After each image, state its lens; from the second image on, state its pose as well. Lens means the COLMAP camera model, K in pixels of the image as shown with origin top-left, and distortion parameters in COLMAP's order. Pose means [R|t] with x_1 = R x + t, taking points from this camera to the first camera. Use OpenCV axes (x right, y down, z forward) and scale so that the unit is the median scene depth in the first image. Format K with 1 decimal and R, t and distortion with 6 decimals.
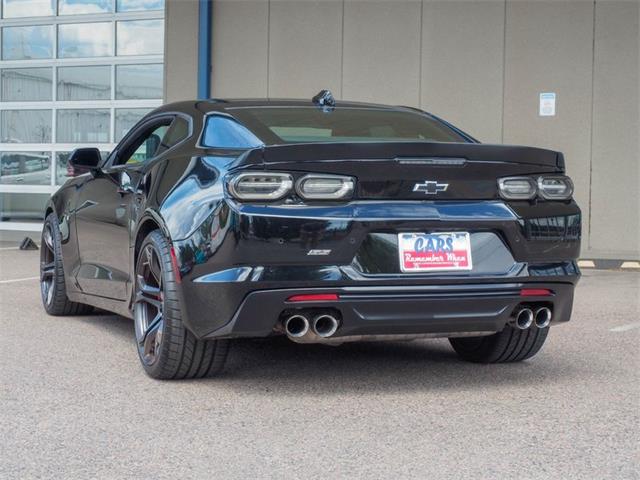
lens RADIAL K [[1280.7, 0, 320.0], [0, 1280.7, 240.0], [0, 0, 1]] dist [0.092504, 0.039633]
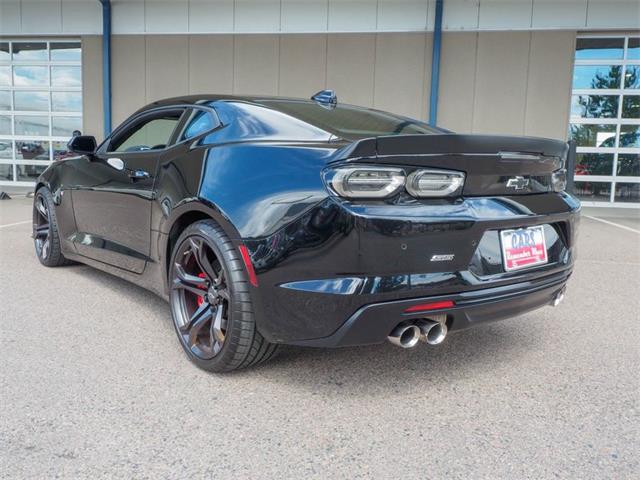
lens RADIAL K [[539.1, 0, 320.6], [0, 539.1, 228.8], [0, 0, 1]] dist [0.006330, -0.002309]
pose [[0.947563, -0.028006, 0.318340, -0.193874], [0.000928, 0.996389, 0.084895, -0.041080], [-0.319568, -0.080148, 0.944168, 0.651267]]
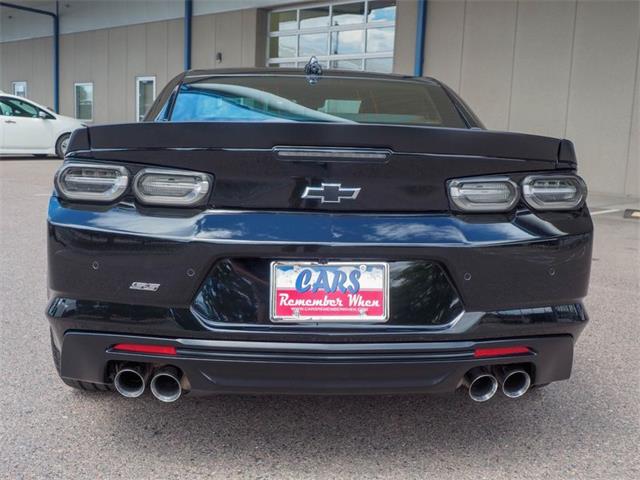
lens RADIAL K [[726.5, 0, 331.5], [0, 726.5, 240.4], [0, 0, 1]] dist [0.012081, 0.032059]
pose [[0.957046, 0.061610, -0.283313, 0.194129], [-0.032820, 0.993902, 0.105268, -0.056086], [0.288071, -0.091448, 0.953233, 0.643402]]
